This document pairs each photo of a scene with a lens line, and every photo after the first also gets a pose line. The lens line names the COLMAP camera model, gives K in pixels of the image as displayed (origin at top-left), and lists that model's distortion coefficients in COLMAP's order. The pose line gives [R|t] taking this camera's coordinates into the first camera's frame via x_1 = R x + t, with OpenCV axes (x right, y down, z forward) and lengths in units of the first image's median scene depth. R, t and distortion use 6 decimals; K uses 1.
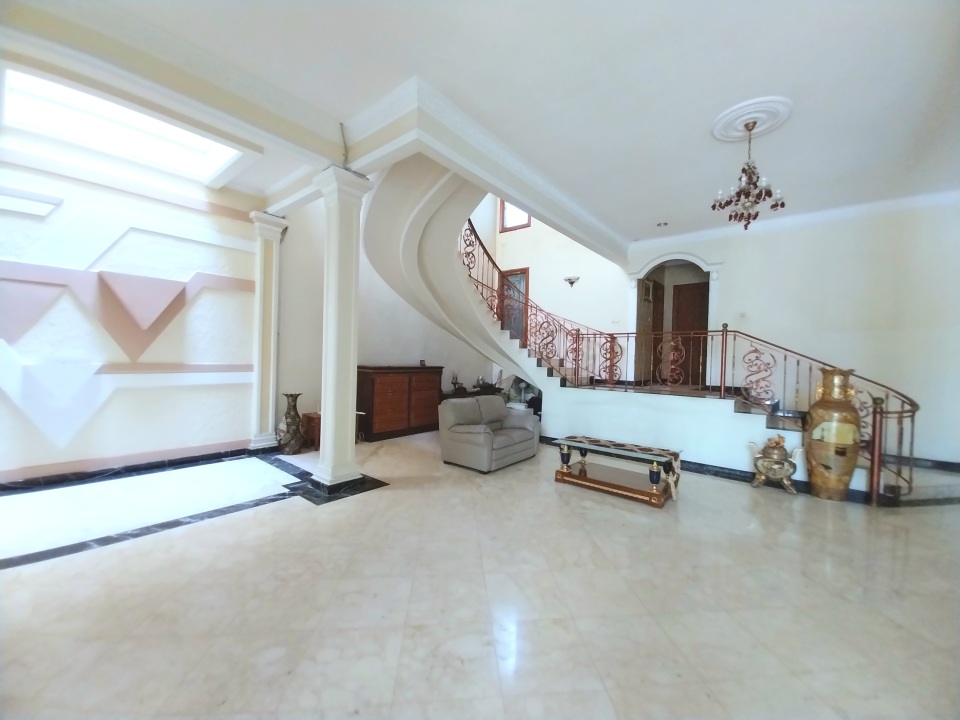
lens RADIAL K [[376.1, 0, 494.2], [0, 376.1, 362.6], [0, 0, 1]] dist [0.018342, -0.014532]
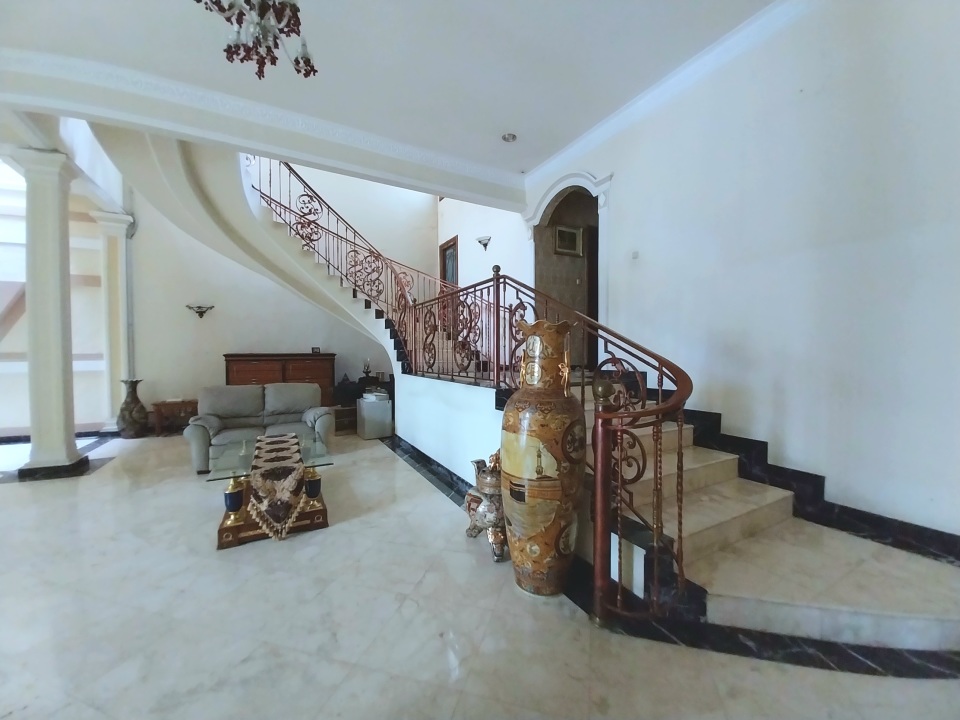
lens RADIAL K [[376.1, 0, 494.2], [0, 376.1, 362.6], [0, 0, 1]] dist [0.018342, -0.014532]
pose [[0.930166, -0.018618, -0.366666, 0.959073], [0.023434, 0.999688, 0.008688, 0.057950], [0.366390, -0.016674, 0.930312, 0.484757]]
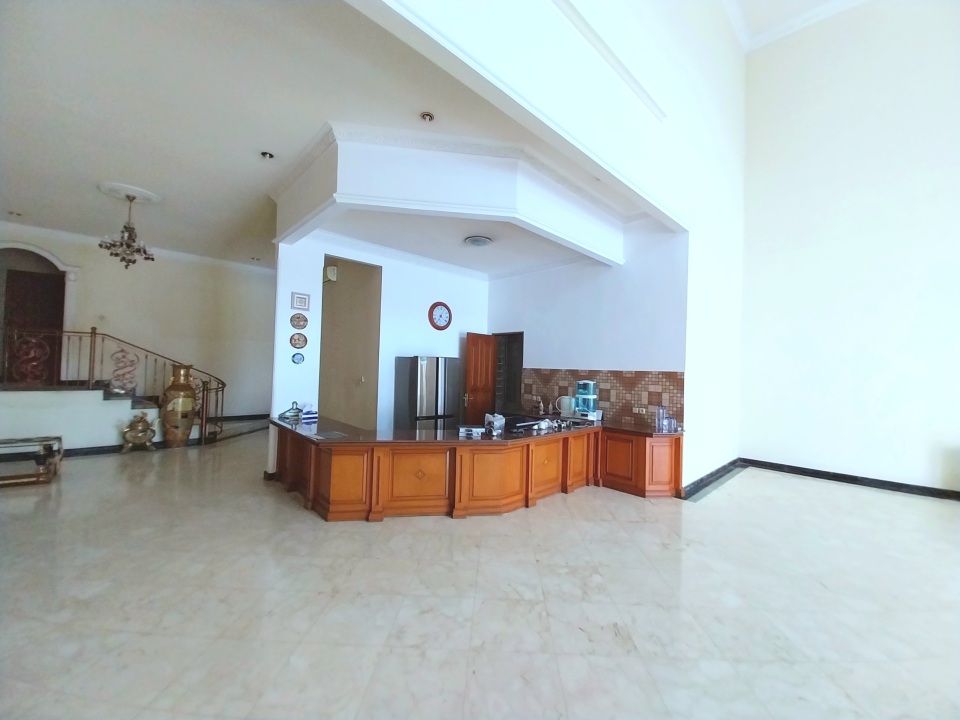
lens RADIAL K [[376.1, 0, 494.2], [0, 376.1, 362.6], [0, 0, 1]] dist [0.018342, -0.014532]
pose [[0.117528, -0.008643, 0.993032, -0.490727], [-0.018174, 0.999776, 0.010853, -0.031316], [-0.992903, -0.019323, 0.117344, -0.461572]]
